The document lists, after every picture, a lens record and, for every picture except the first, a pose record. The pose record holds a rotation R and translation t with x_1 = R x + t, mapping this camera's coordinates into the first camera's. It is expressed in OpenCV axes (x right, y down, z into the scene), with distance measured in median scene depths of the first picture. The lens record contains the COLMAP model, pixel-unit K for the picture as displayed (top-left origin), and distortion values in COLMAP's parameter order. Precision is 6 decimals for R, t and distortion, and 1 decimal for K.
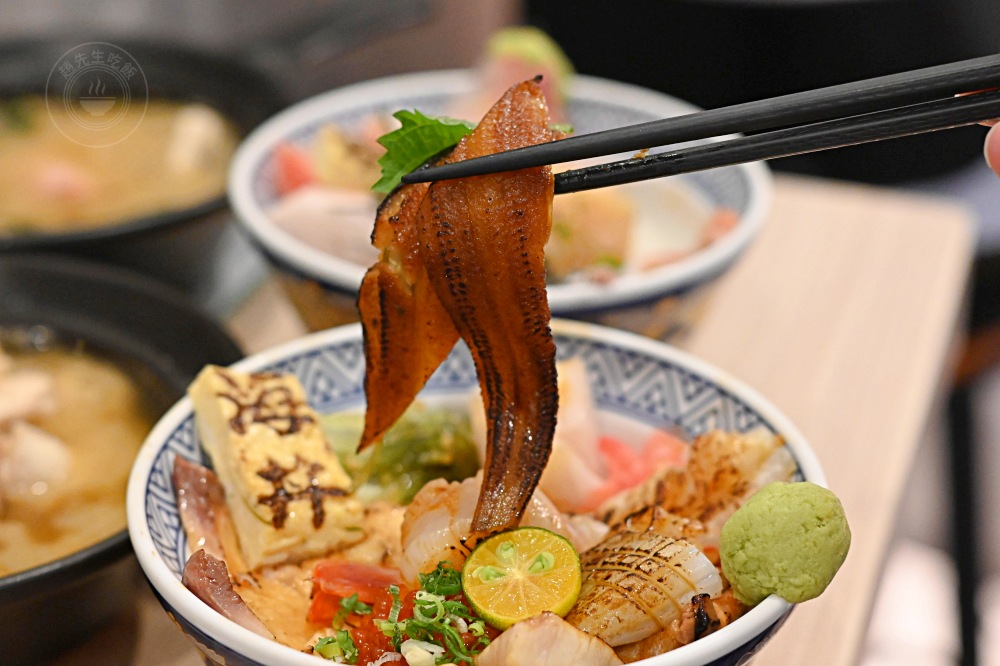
lens RADIAL K [[2220.4, 0, 500.0], [0, 2220.4, 333.0], [0, 0, 1]] dist [0.218883, -0.486653]
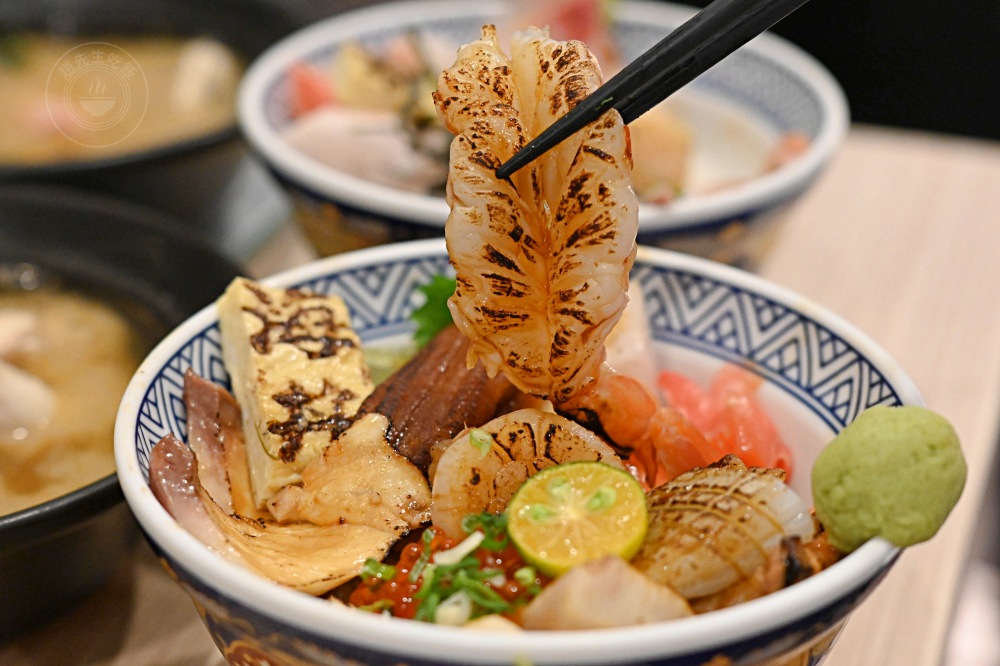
lens RADIAL K [[2220.4, 0, 500.0], [0, 2220.4, 333.0], [0, 0, 1]] dist [0.218883, -0.486653]
pose [[0.999964, 0.000418, -0.008424, -0.011662], [-0.000548, 0.999880, -0.015460, 0.049055], [0.008417, 0.015465, 0.999845, 0.142184]]
